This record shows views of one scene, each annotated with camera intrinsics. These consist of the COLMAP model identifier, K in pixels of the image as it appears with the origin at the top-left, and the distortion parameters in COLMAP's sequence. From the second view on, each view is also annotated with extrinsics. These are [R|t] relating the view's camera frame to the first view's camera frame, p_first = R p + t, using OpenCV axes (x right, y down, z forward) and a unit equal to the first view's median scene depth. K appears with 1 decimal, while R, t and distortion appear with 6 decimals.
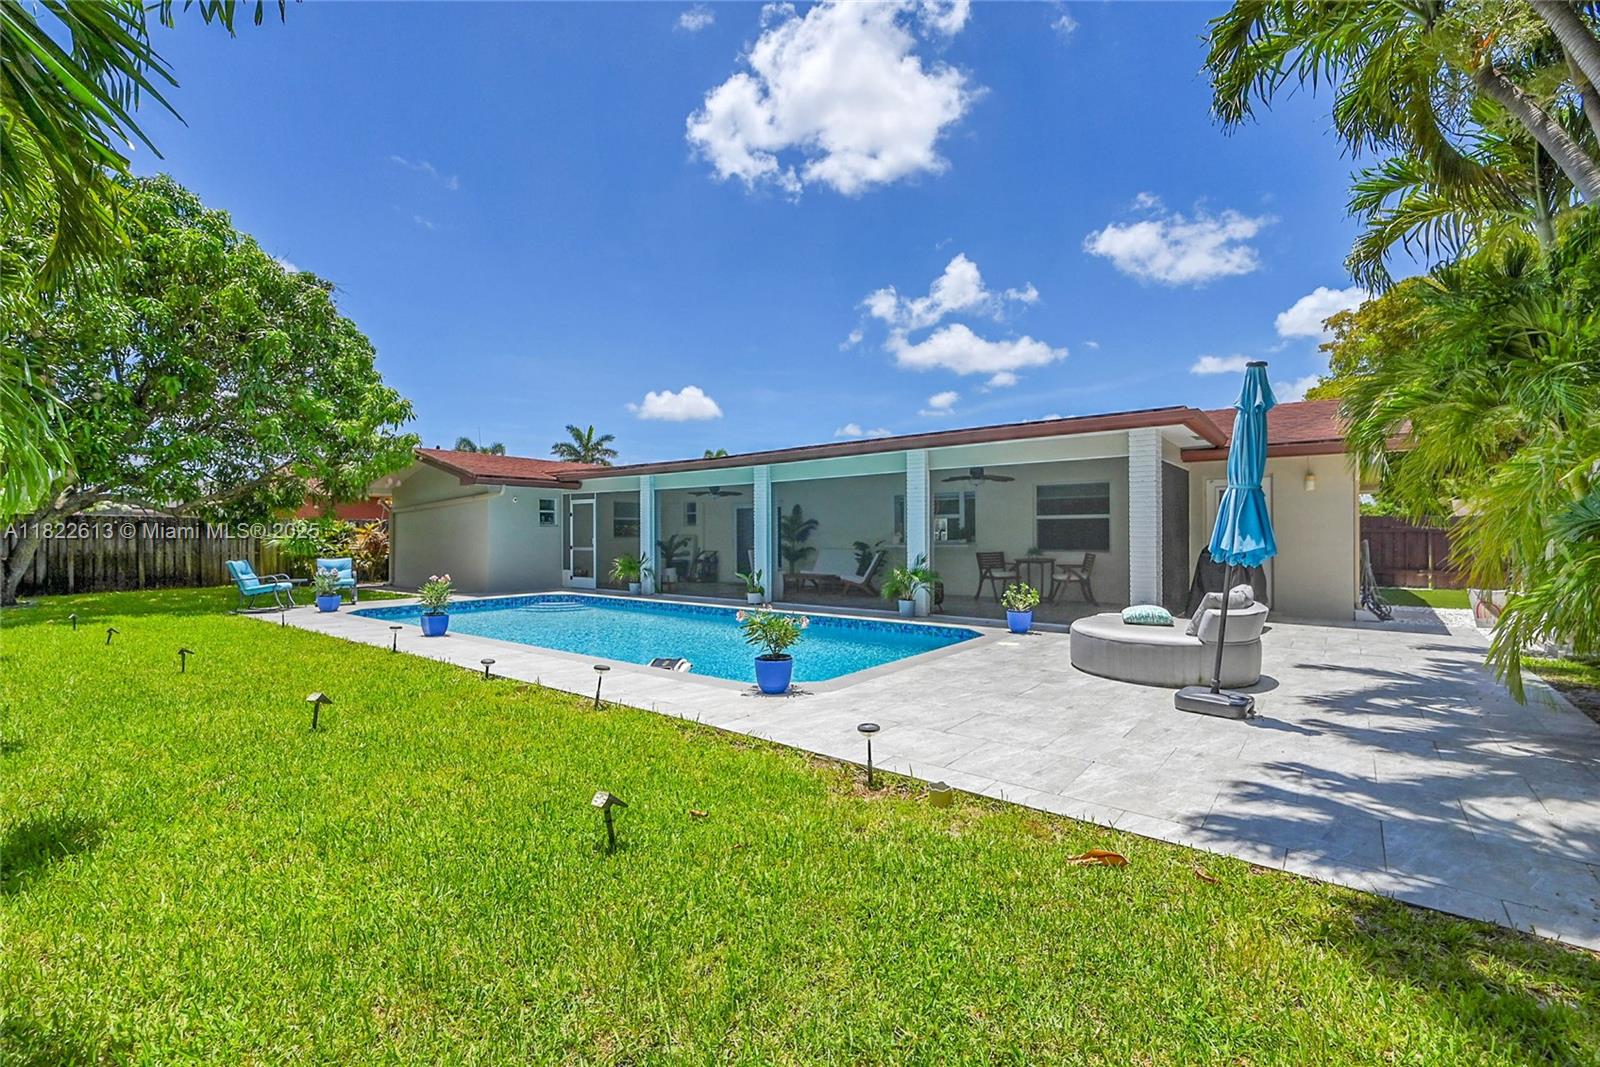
lens RADIAL K [[690.7, 0, 798.4], [0, 690.7, 534.9], [0, 0, 1]] dist [0.000045, -0.000003]
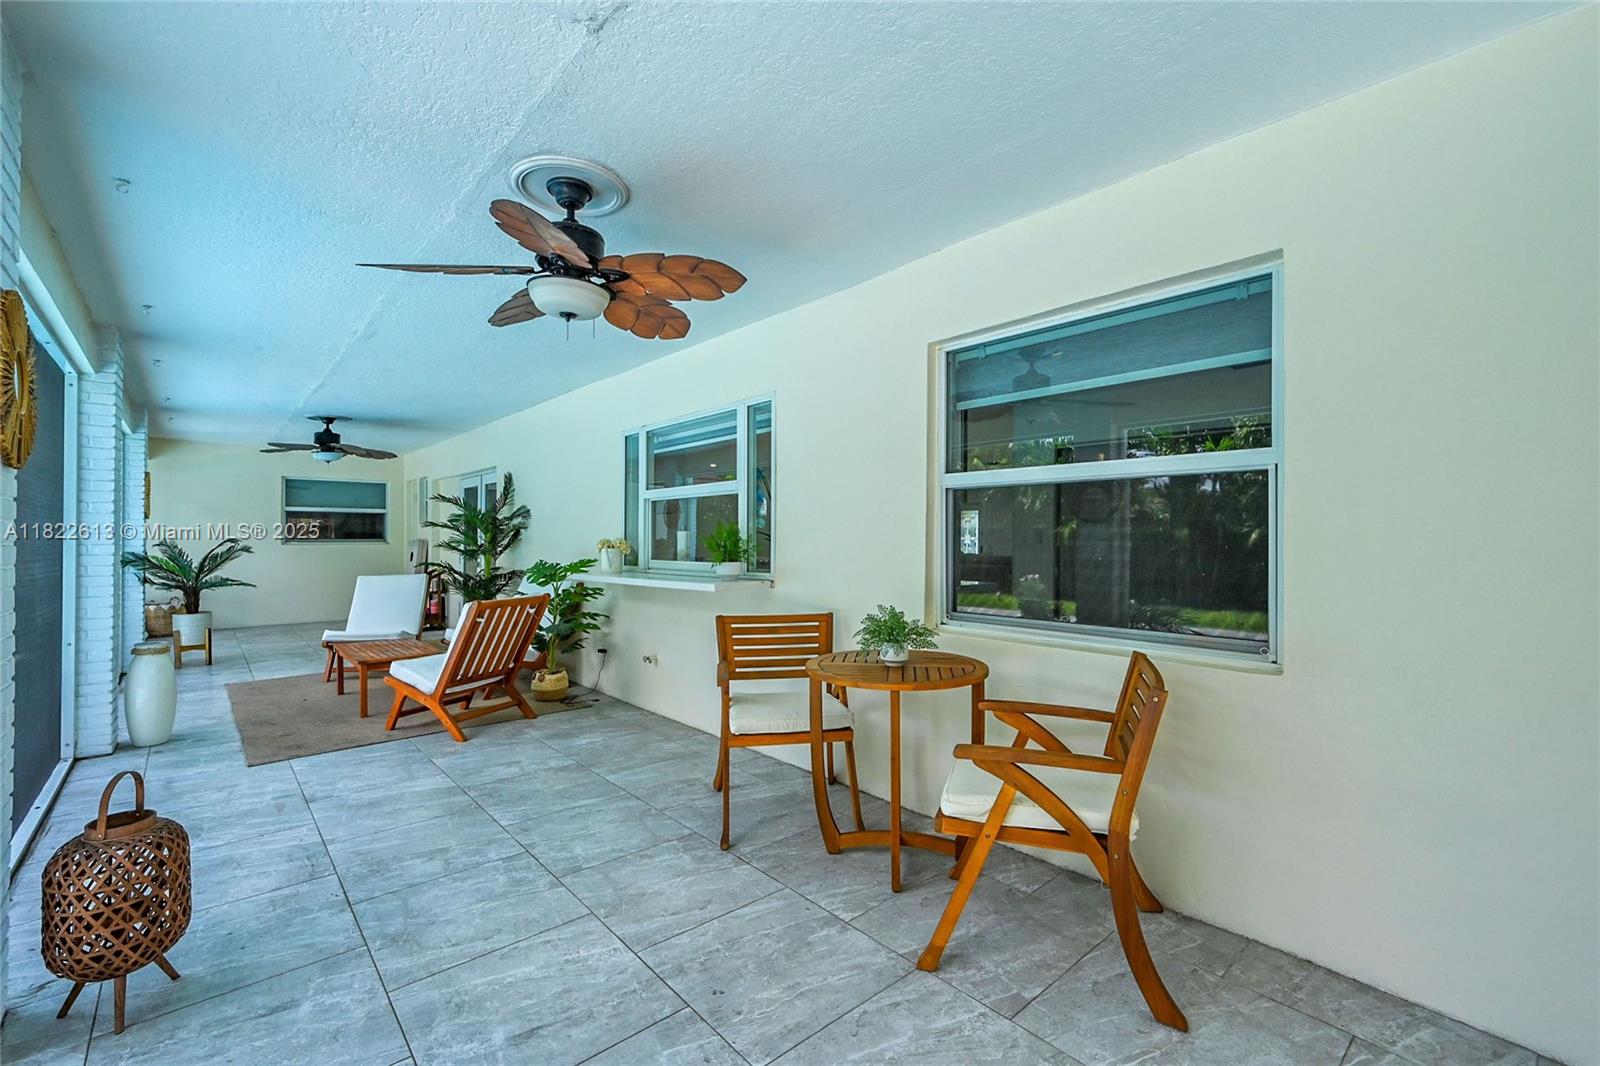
lens RADIAL K [[690.7, 0, 801.9], [0, 690.7, 533.3], [0, 0, 1]] dist [0.000045, -0.000003]
pose [[0.984653, -0.002400, -0.174508, 0.338826], [0.002976, 0.999991, 0.003037, -0.005870], [0.174499, -0.003510, 0.984651, 0.748813]]
